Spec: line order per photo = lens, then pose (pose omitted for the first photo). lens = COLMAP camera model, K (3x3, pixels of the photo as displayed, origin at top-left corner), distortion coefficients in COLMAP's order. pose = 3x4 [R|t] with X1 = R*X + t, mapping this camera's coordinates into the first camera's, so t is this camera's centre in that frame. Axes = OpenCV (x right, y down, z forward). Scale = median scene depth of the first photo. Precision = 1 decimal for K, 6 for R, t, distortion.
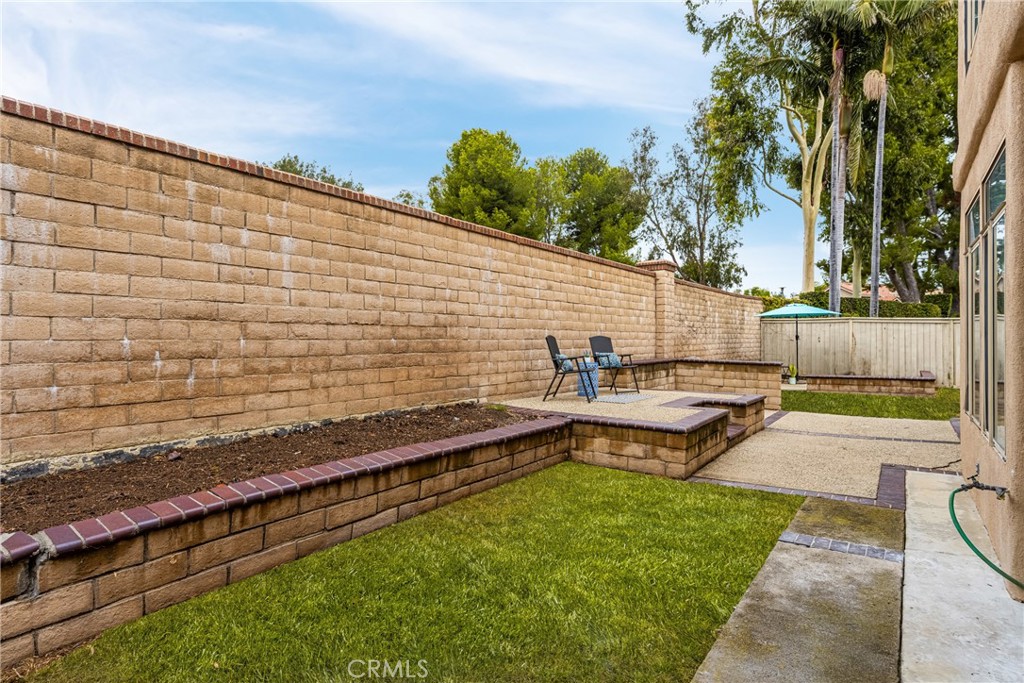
lens RADIAL K [[543.0, 0, 509.7], [0, 543.0, 339.7], [0, 0, 1]] dist [0.006189, -0.000100]
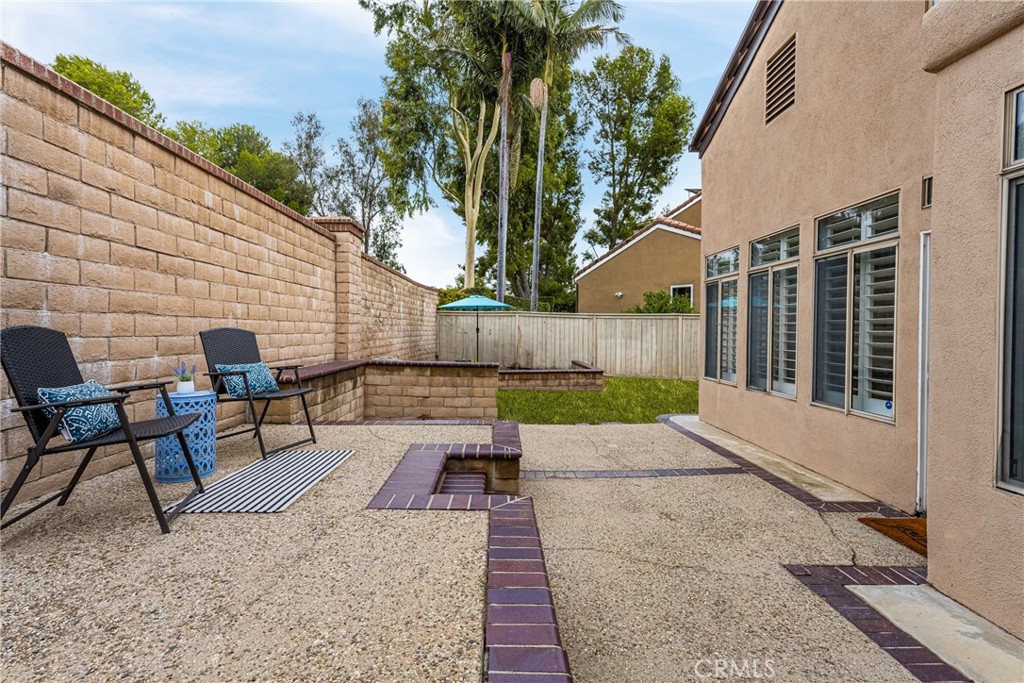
lens RADIAL K [[493.7, 0, 508.3], [0, 493.7, 338.1], [0, 0, 1]] dist [0.003955, 0.000291]
pose [[0.810280, -0.004881, 0.586022, 0.049727], [-0.003984, 0.999896, 0.013838, -0.002425], [-0.586029, -0.013547, 0.810177, 0.227618]]
